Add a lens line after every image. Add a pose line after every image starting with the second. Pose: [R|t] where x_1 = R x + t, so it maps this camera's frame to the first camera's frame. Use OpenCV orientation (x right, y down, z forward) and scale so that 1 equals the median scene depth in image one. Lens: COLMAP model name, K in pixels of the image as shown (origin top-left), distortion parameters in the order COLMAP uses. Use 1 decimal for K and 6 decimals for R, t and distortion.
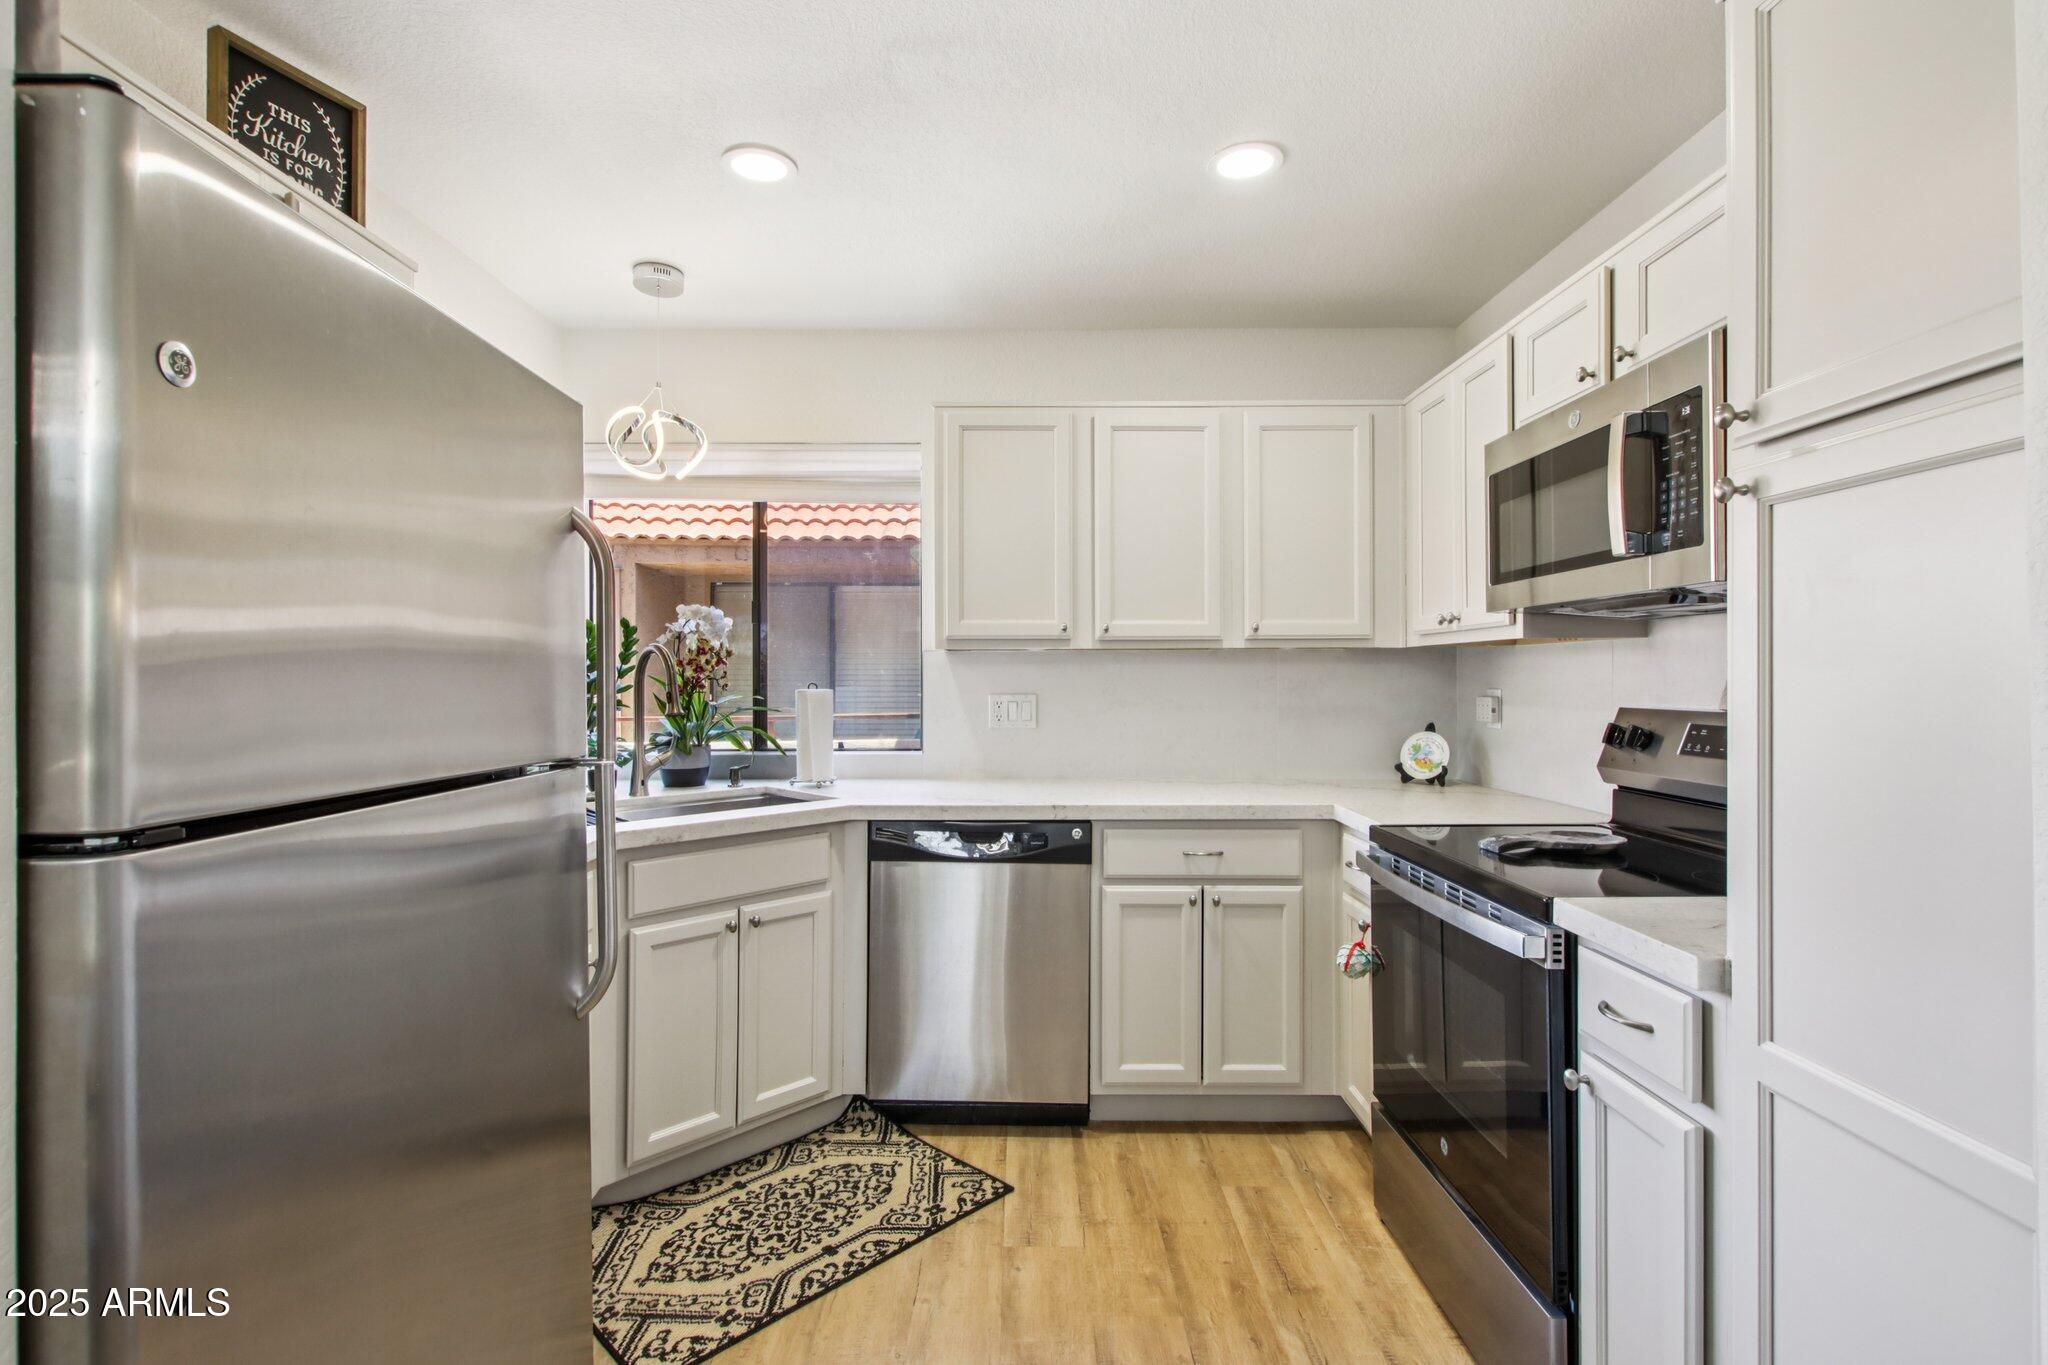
lens RADIAL K [[958.0, 0, 1019.5], [0, 958.0, 662.7], [0, 0, 1]] dist [0.011356, -0.000538]
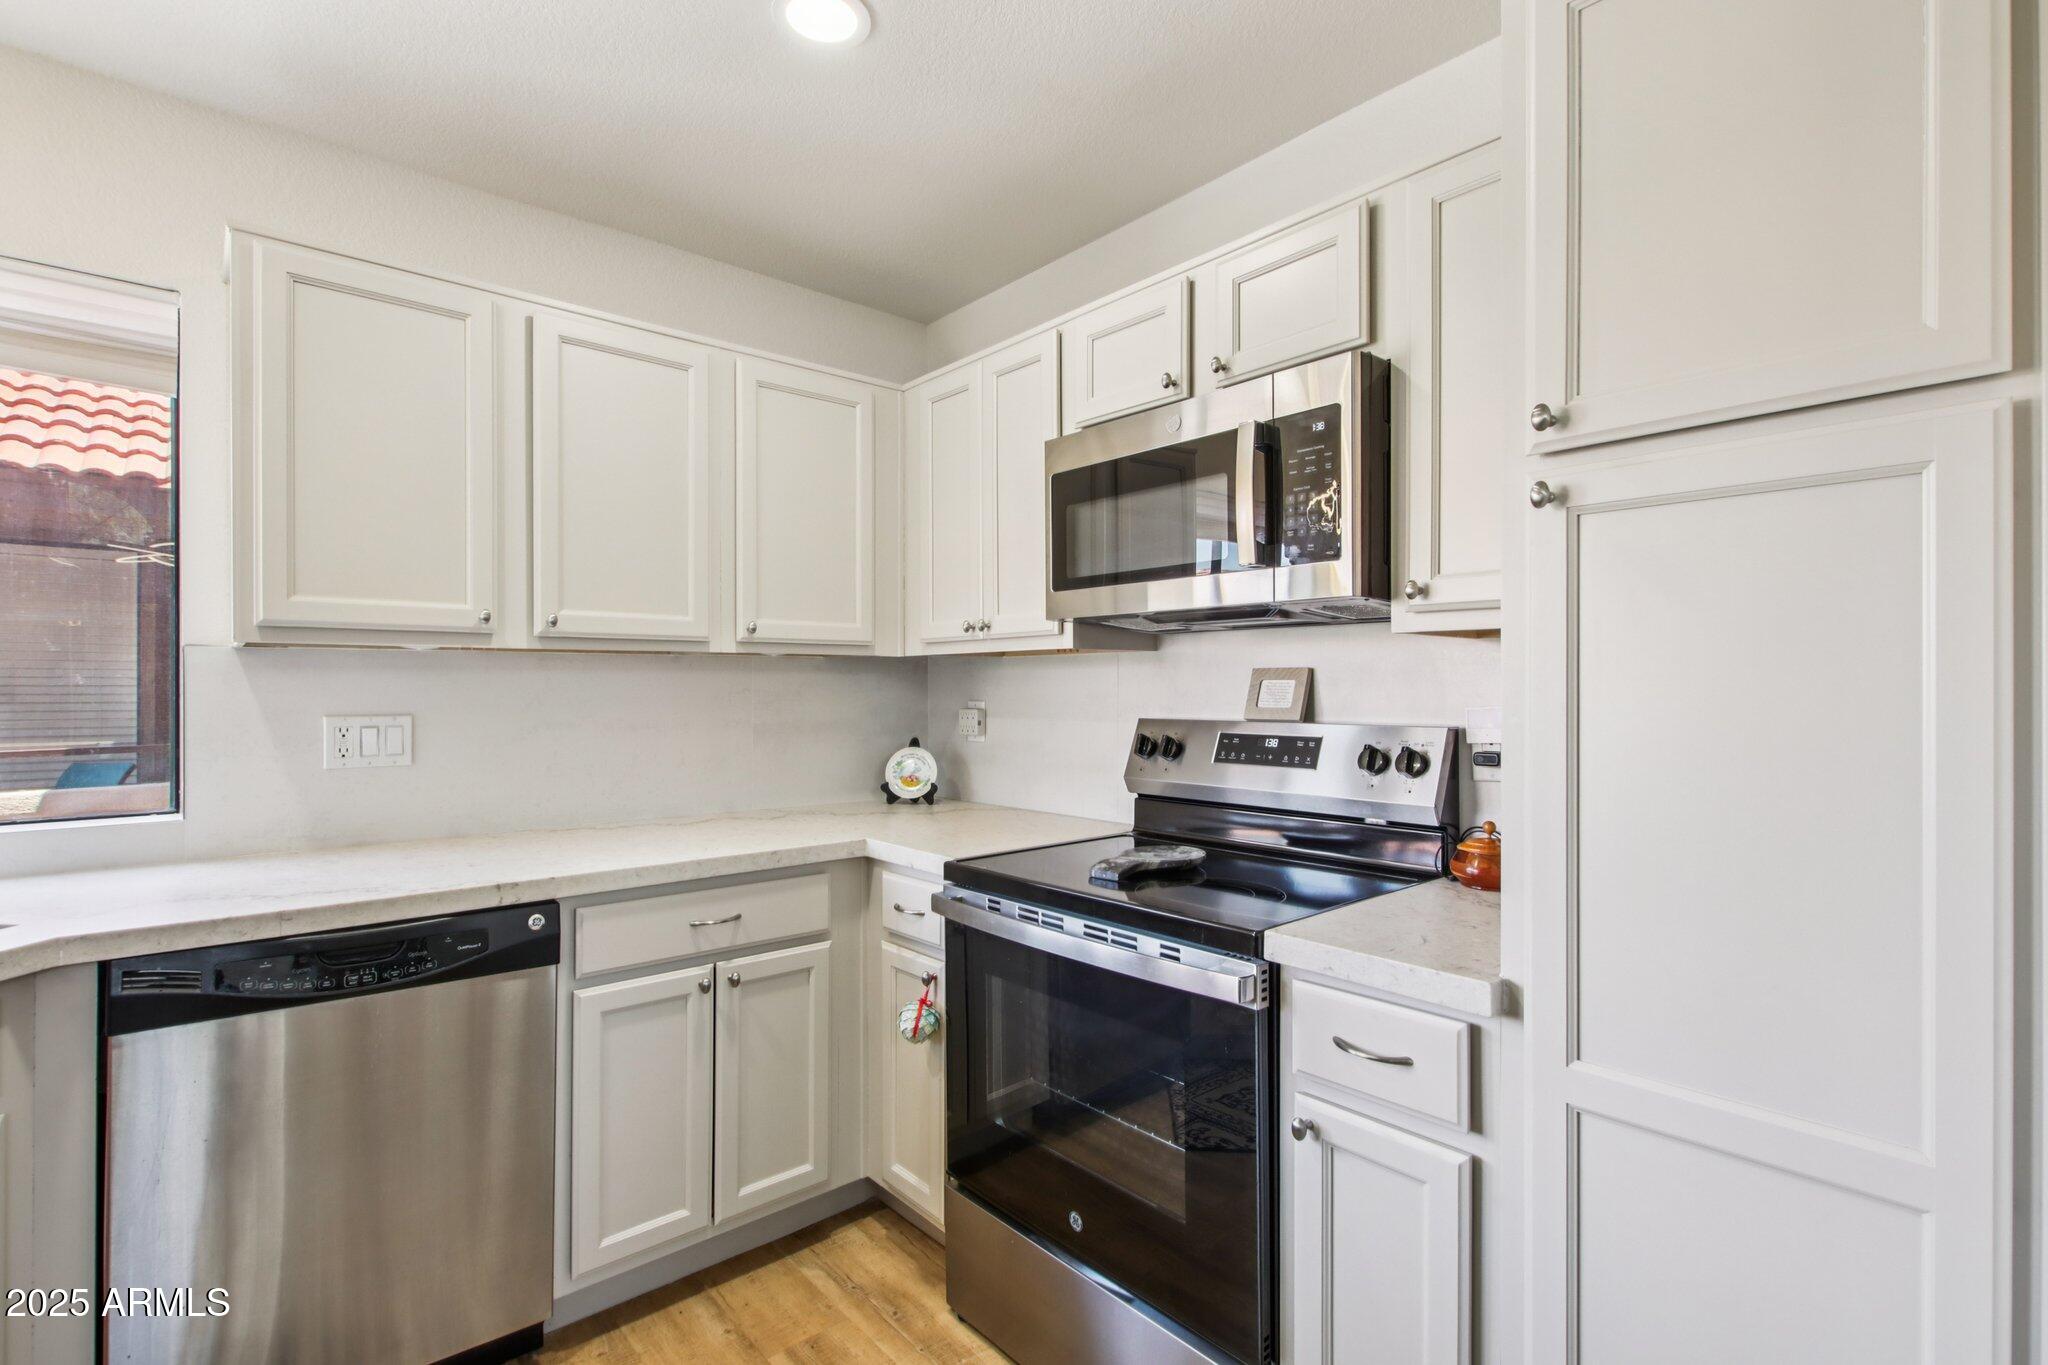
lens RADIAL K [[951.0, 0, 1024.0], [0, 951.0, 682.5], [0, 0, 1]] dist [0.008903, -0.000421]
pose [[0.753390, 0.003694, 0.657564, -0.130711], [-0.009615, 0.999939, 0.005398, 0.003450], [-0.657504, -0.010389, 0.753379, 0.290486]]
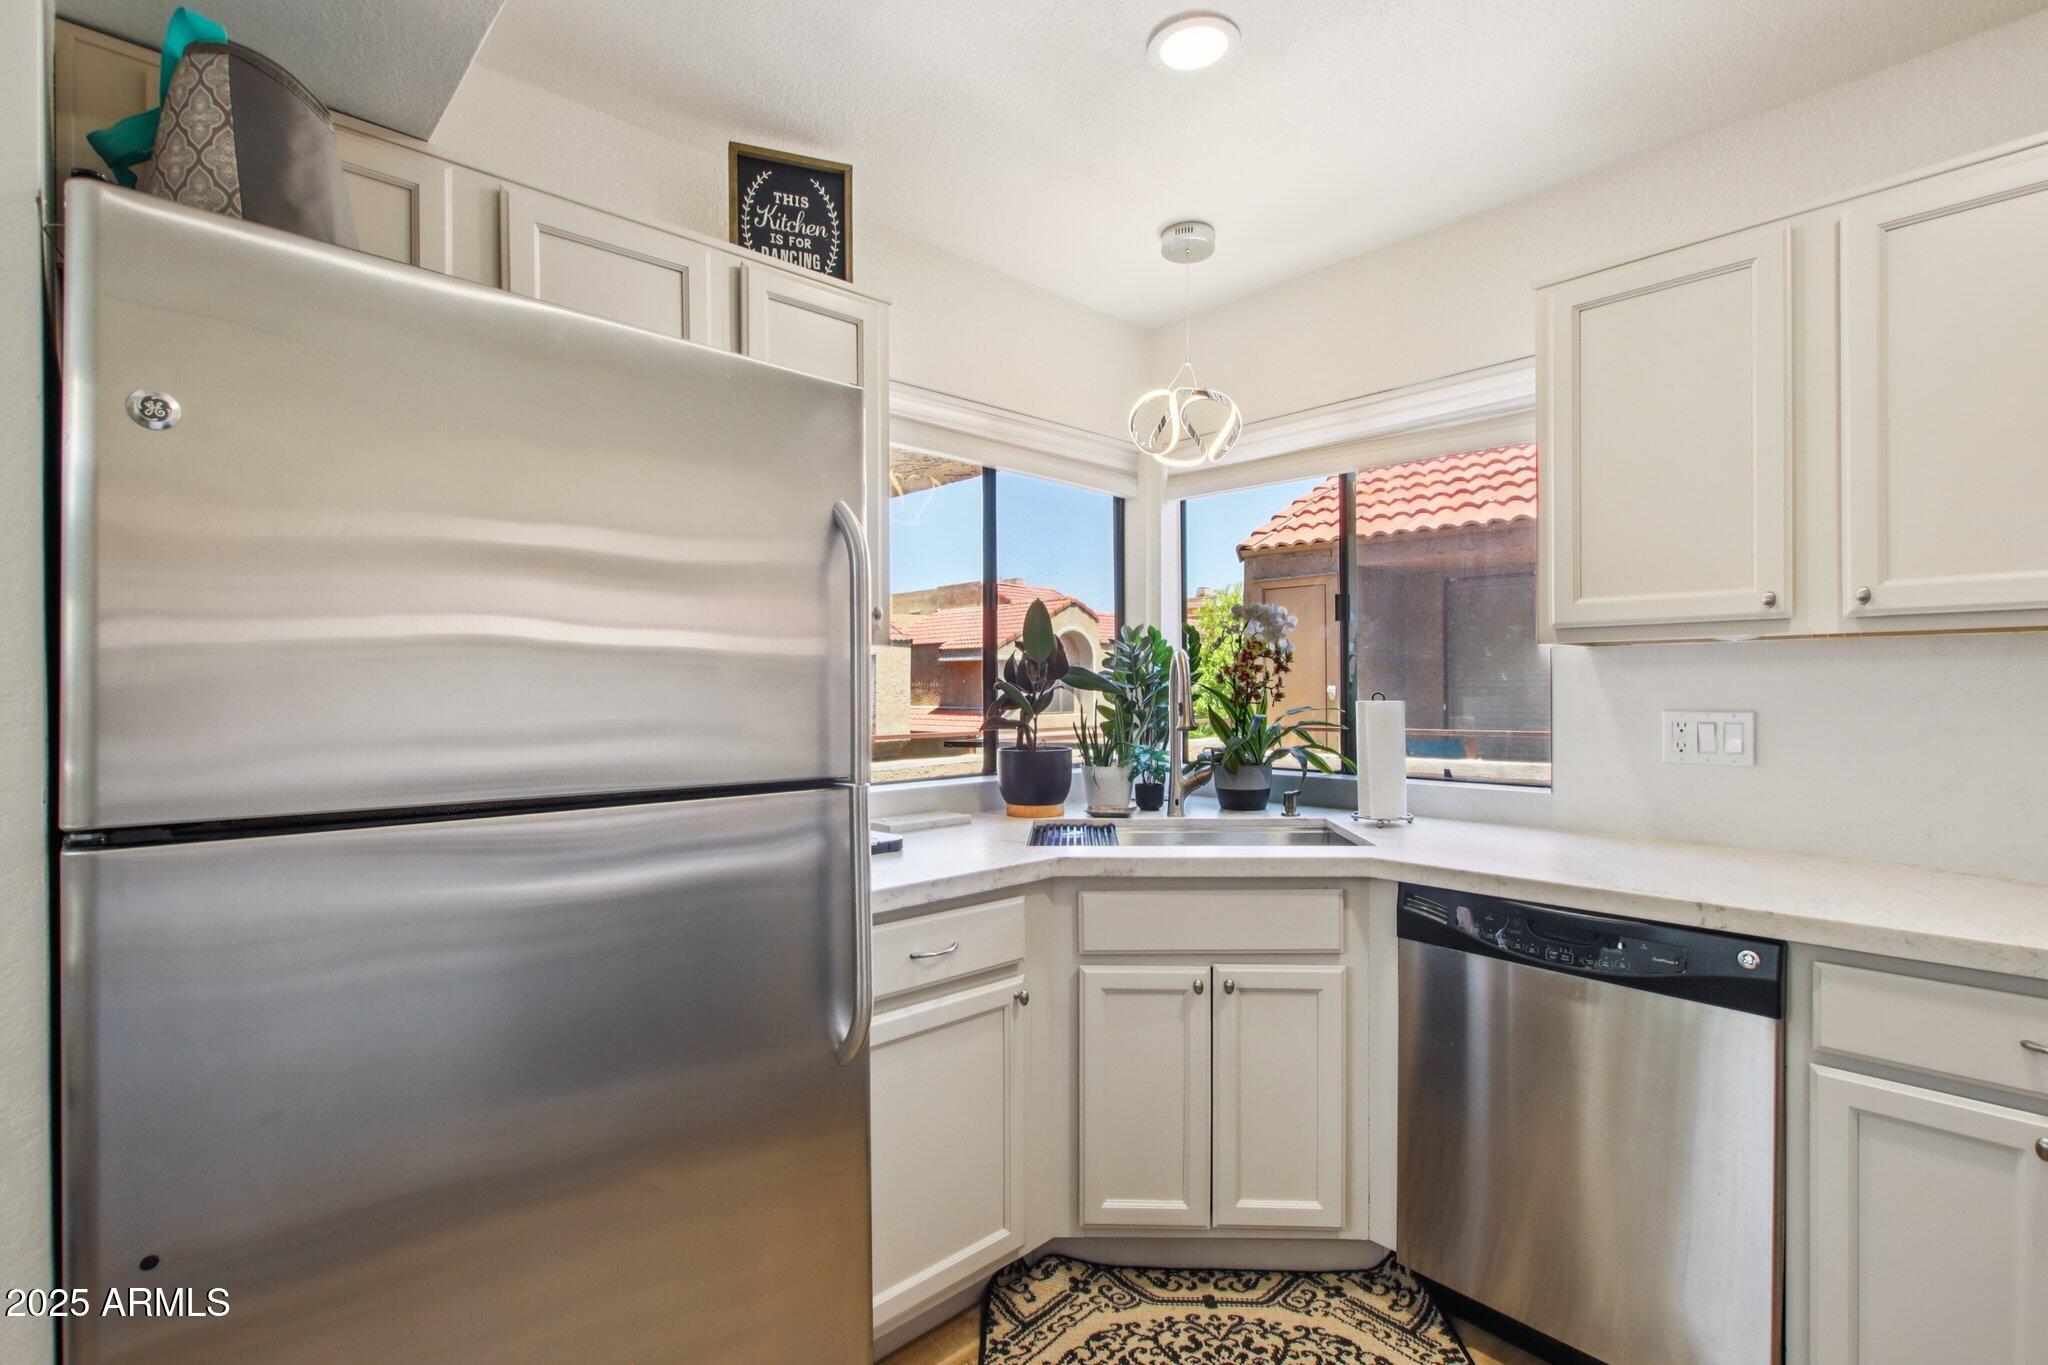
lens RADIAL K [[951.0, 0, 1024.0], [0, 951.0, 682.5], [0, 0, 1]] dist [0.008903, -0.000421]
pose [[0.680288, -0.005331, -0.732926, 0.196381], [0.015158, 0.999862, 0.006797, 0.003903], [0.732788, -0.015734, 0.680275, 0.321719]]
